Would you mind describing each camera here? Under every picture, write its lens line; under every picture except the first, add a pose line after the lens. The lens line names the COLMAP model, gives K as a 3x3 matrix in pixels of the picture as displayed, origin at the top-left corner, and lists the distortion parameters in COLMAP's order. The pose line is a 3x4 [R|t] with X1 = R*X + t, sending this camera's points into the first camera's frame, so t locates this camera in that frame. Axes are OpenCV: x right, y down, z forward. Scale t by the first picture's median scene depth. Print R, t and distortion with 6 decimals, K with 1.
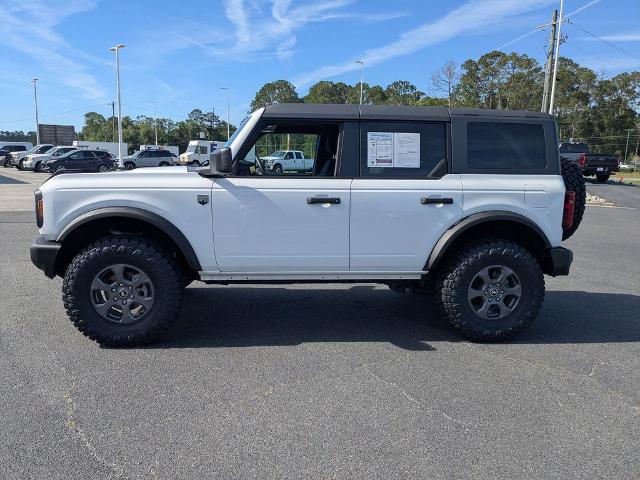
lens RADIAL K [[514.3, 0, 314.1], [0, 514.3, 239.7], [0, 0, 1]] dist [0.025848, -0.037803]
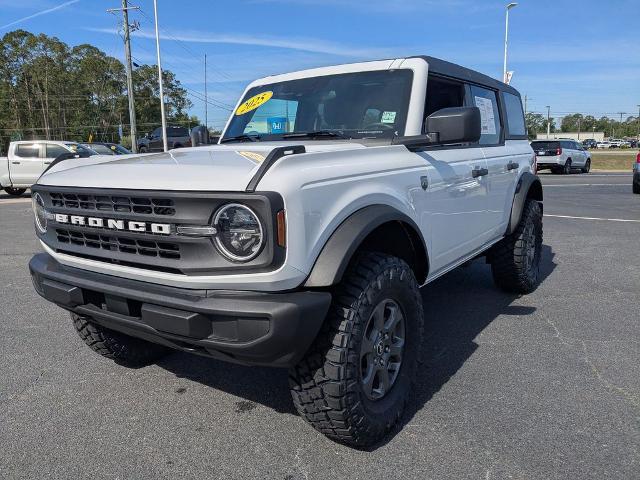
lens RADIAL K [[514.3, 0, 317.1], [0, 514.3, 233.4], [0, 0, 1]] dist [0.025848, -0.037803]
pose [[0.669858, -0.159034, 0.725257, -0.774806], [0.150252, 0.985617, 0.077350, -0.079166], [-0.727127, 0.057158, 0.684119, 0.581730]]
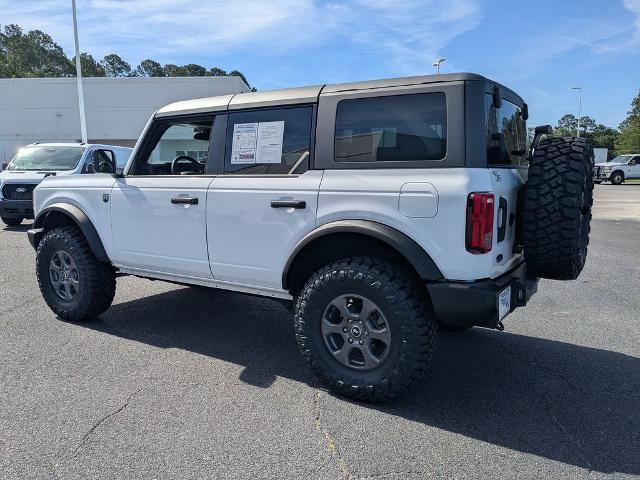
lens RADIAL K [[514.3, 0, 318.8], [0, 514.3, 245.3], [0, 0, 1]] dist [0.025848, -0.037803]
pose [[0.775768, 0.070018, -0.627122, 0.767124], [-0.076753, 0.996916, 0.016359, -0.027414], [0.626333, 0.035443, 0.778750, 0.402104]]
